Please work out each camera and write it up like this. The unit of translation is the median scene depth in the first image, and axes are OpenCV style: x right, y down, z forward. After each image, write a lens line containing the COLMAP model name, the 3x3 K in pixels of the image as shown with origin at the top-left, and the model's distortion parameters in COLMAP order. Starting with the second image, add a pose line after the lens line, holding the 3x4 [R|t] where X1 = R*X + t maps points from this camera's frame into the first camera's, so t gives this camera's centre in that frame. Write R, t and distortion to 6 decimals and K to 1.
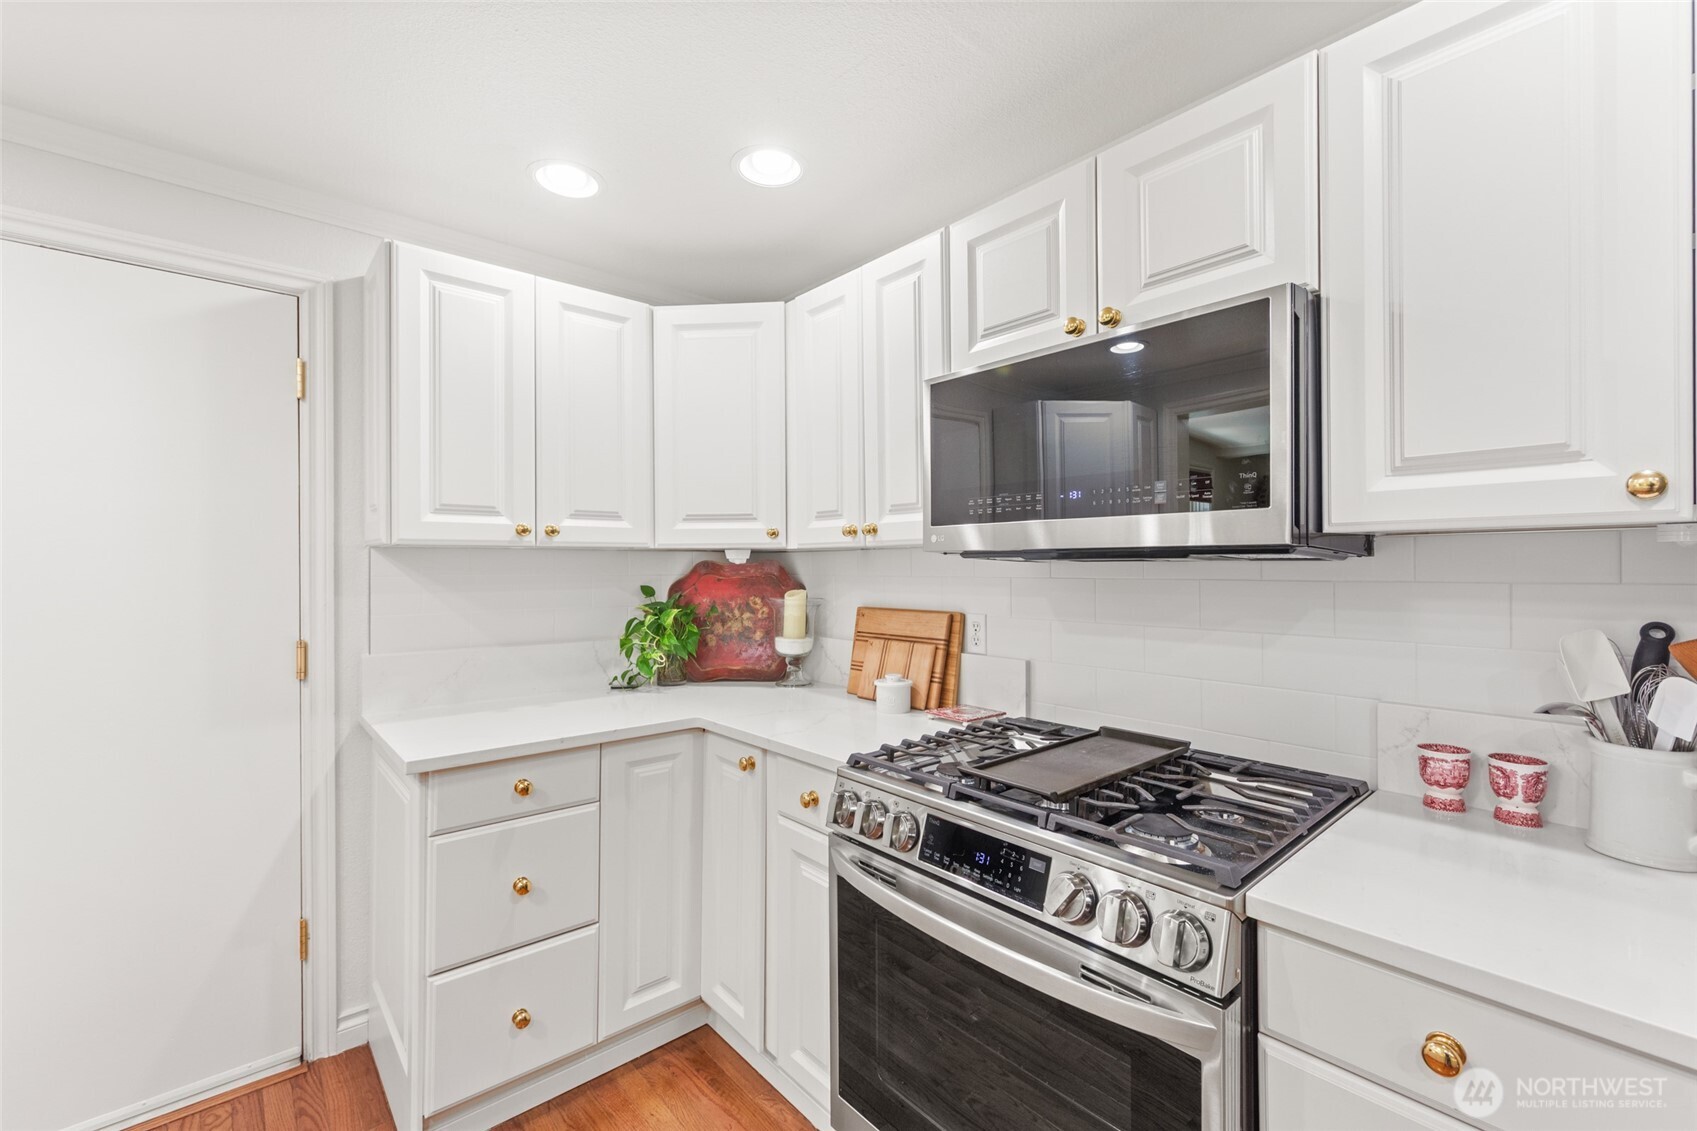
lens RADIAL K [[708.3, 0, 856.0], [0, 708.3, 564.1], [0, 0, 1]] dist [0.007019, -0.000738]
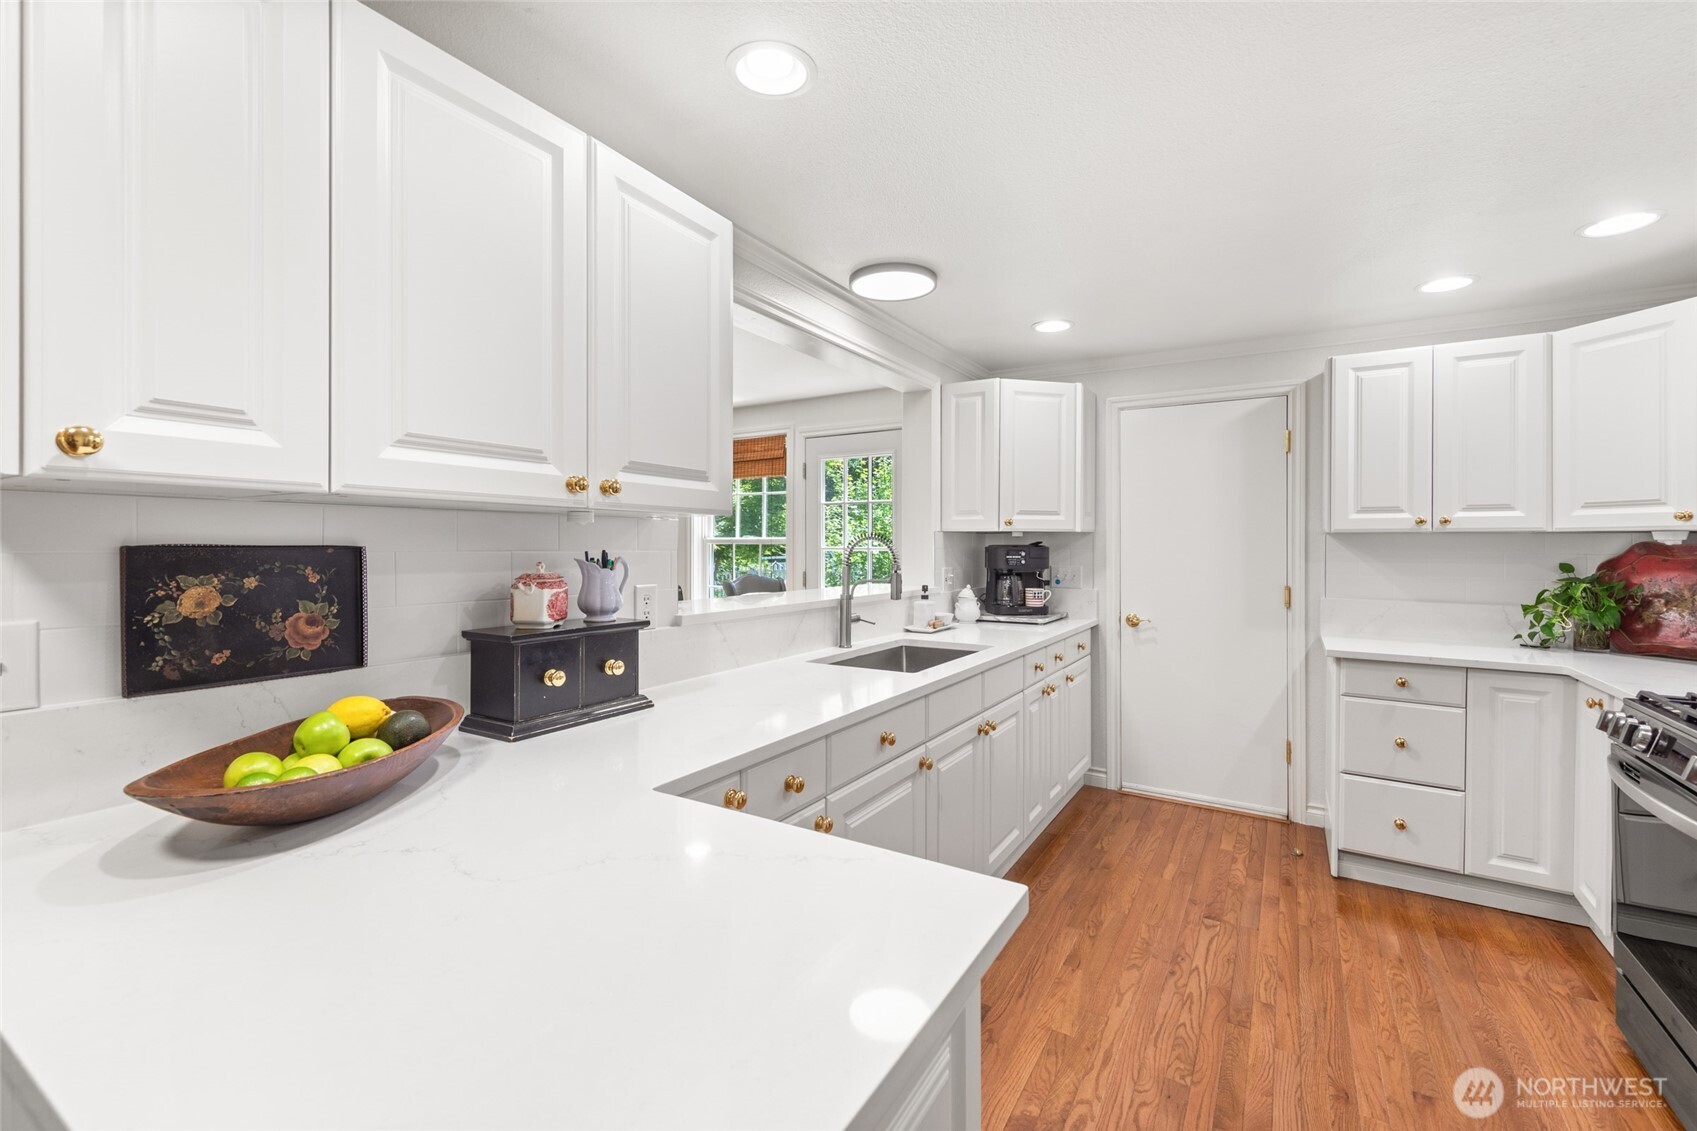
lens RADIAL K [[708.3, 0, 847.6], [0, 708.3, 543.1], [0, 0, 1]] dist [0.007019, -0.000738]
pose [[0.287958, 0.005010, -0.957630, 0.621772], [-0.002563, 0.999987, 0.004461, -0.005605], [0.957640, 0.001170, 0.287967, -0.586184]]
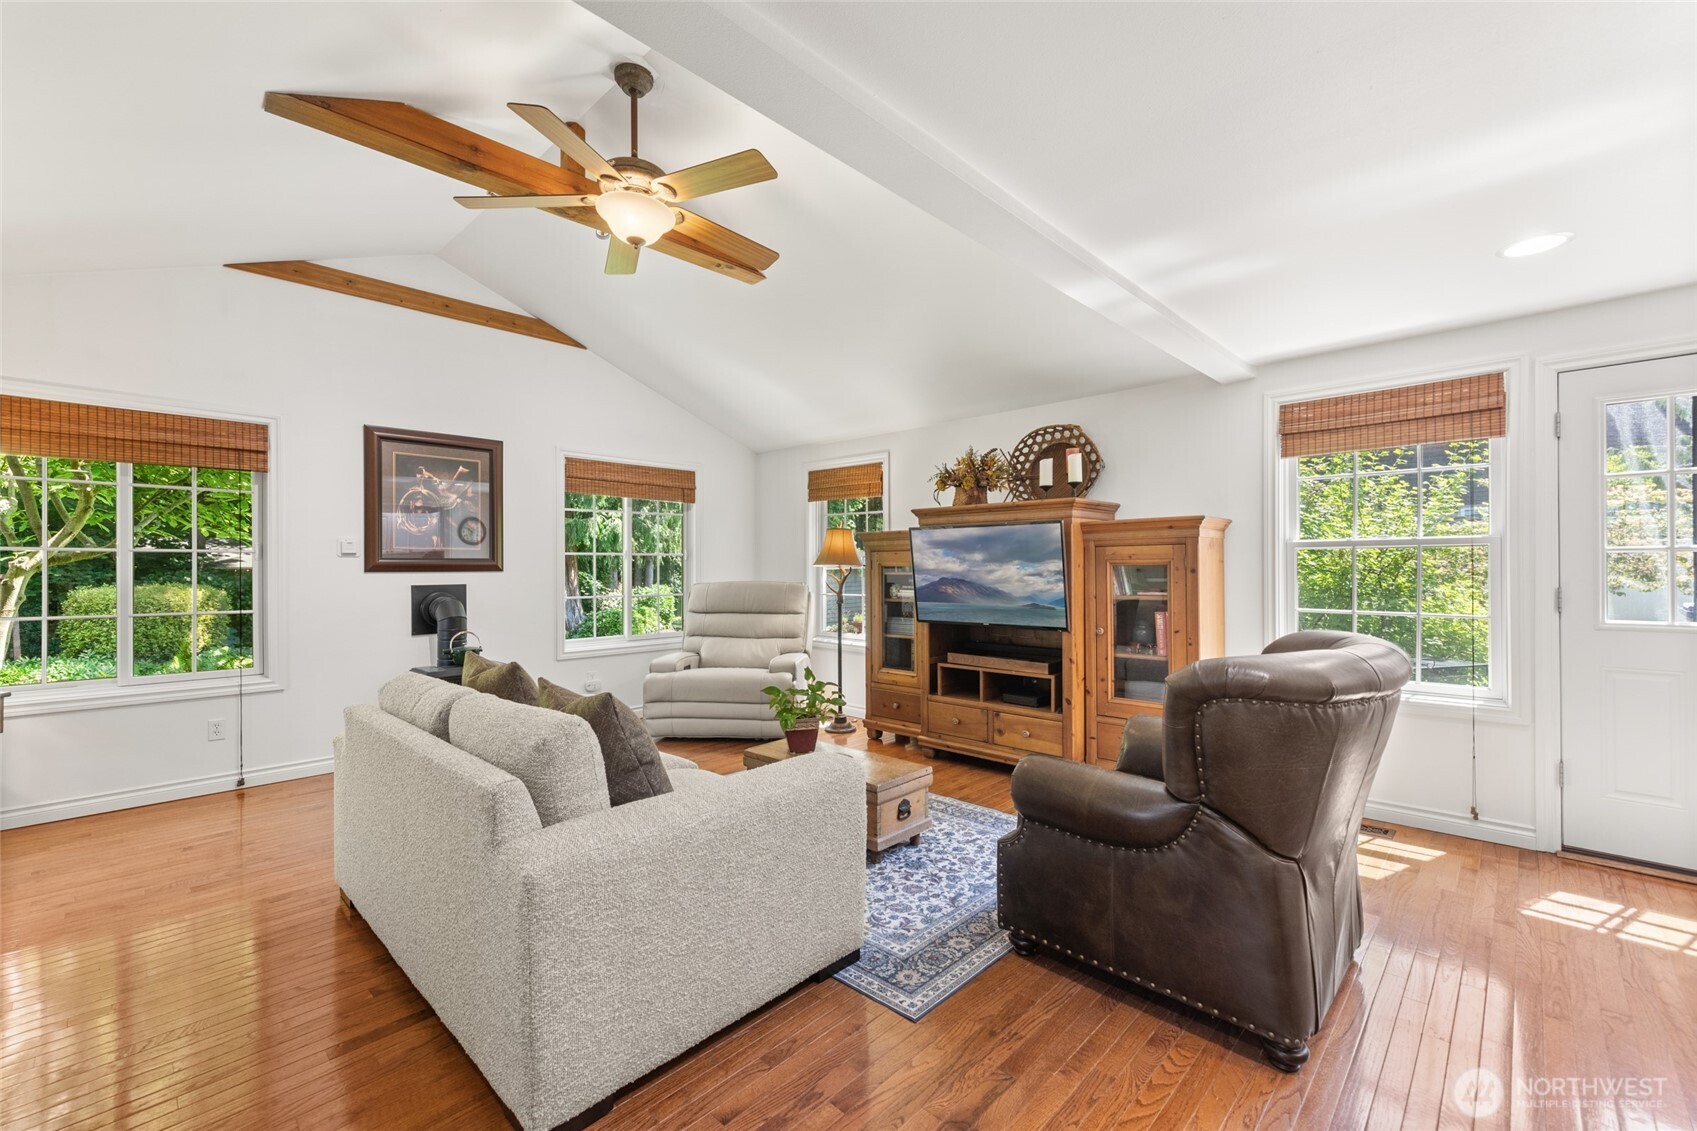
lens RADIAL K [[708.3, 0, 849.3], [0, 708.3, 568.6], [0, 0, 1]] dist [0.007019, -0.000738]
pose [[0.080936, 0.008458, -0.996683, -0.424391], [0.008419, 0.999923, 0.009169, 0.040472], [0.996684, -0.009134, 0.080858, -1.746746]]
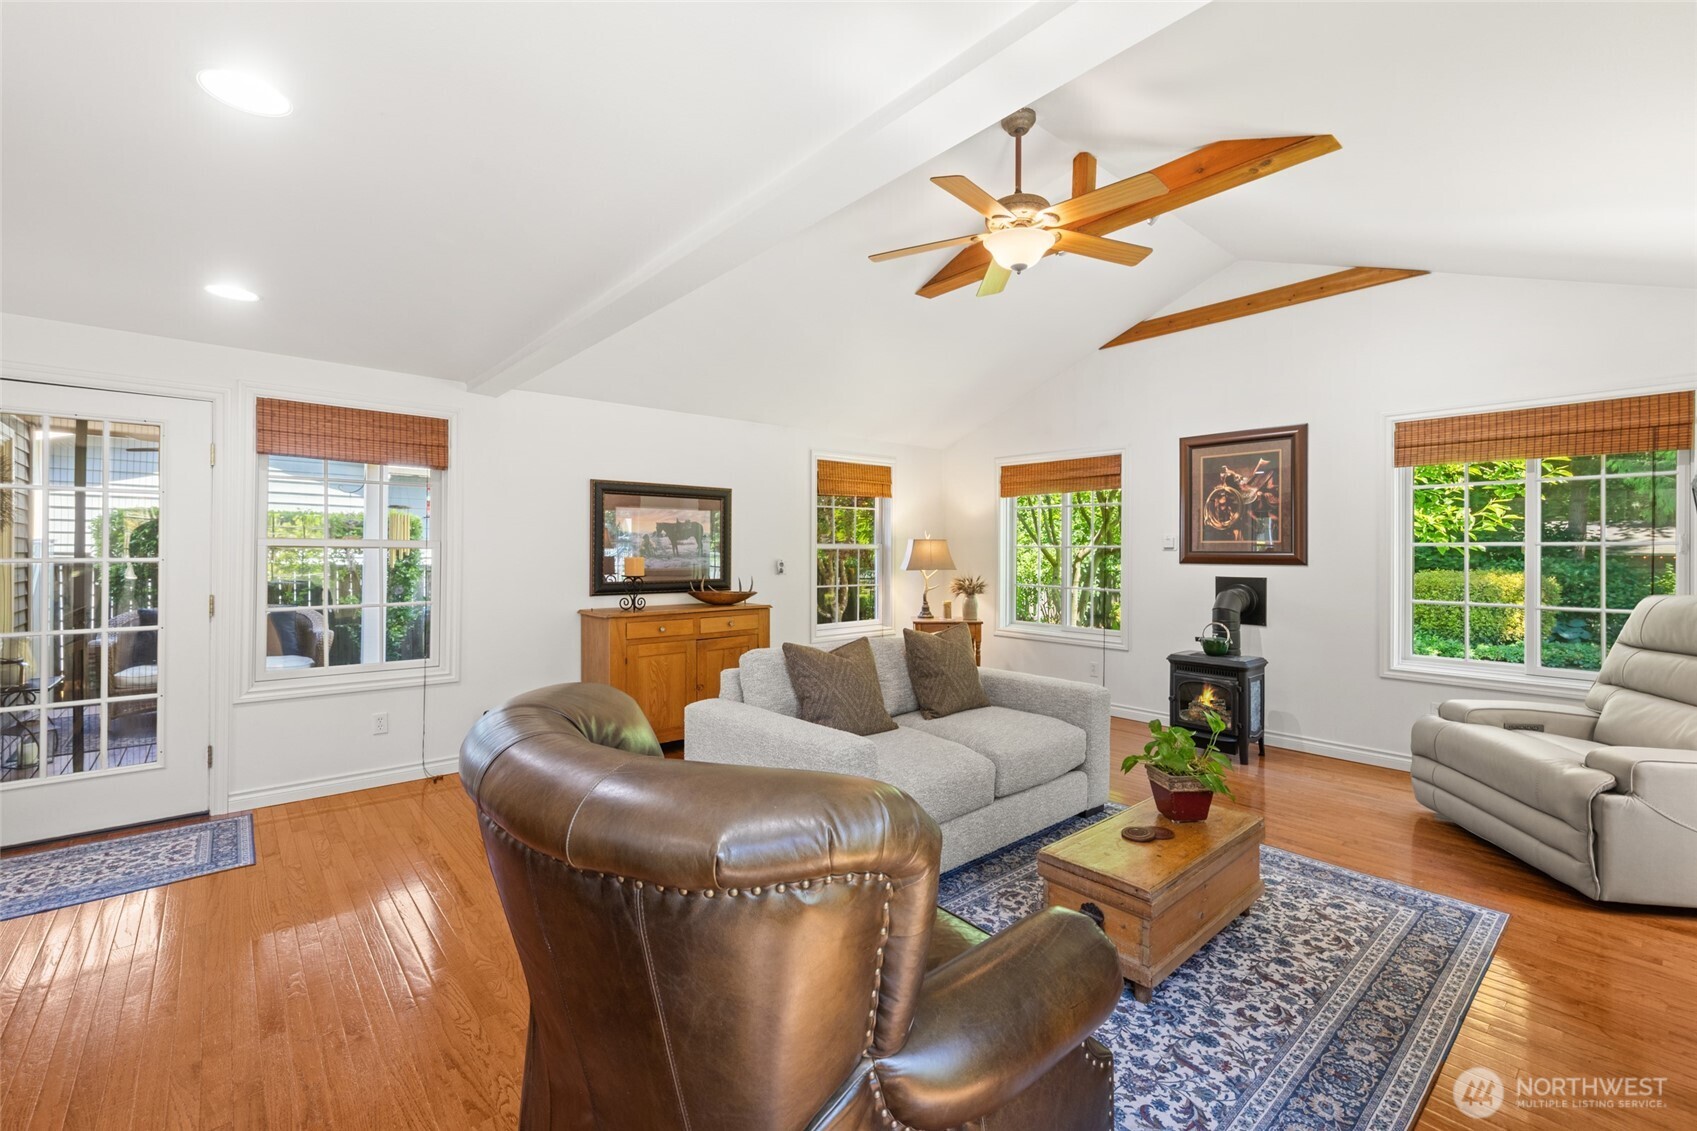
lens RADIAL K [[708.3, 0, 844.8], [0, 708.3, 553.7], [0, 0, 1]] dist [0.007019, -0.000738]
pose [[-0.999886, 0.003726, 0.014657, -1.682706], [0.003706, 0.999992, -0.001450, 0.020687], [-0.014662, -0.001395, -0.999892, -0.305939]]
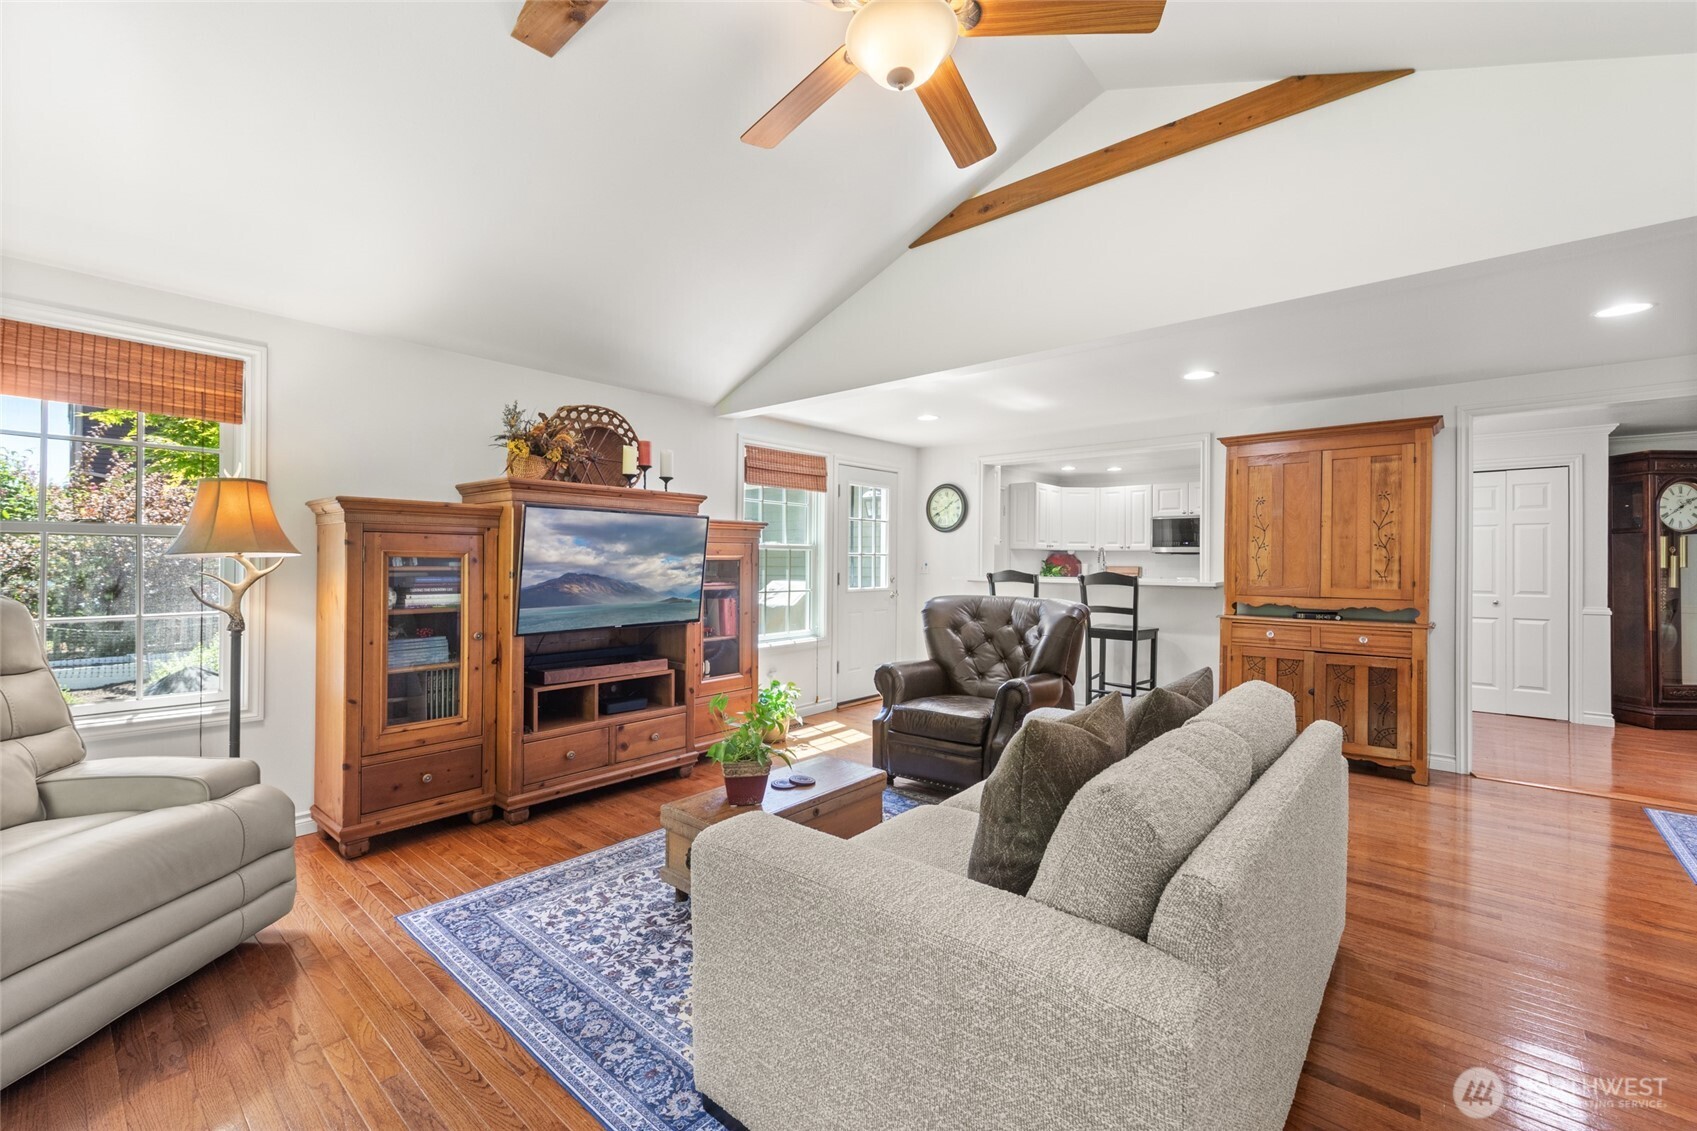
lens RADIAL K [[708.3, 0, 855.5], [0, 708.3, 561.0], [0, 0, 1]] dist [0.007019, -0.000738]
pose [[0.989705, 0.012055, 0.142612, -2.316591], [-0.012581, 0.999917, 0.002786, 0.048976], [-0.142567, -0.004551, 0.989775, -3.188297]]
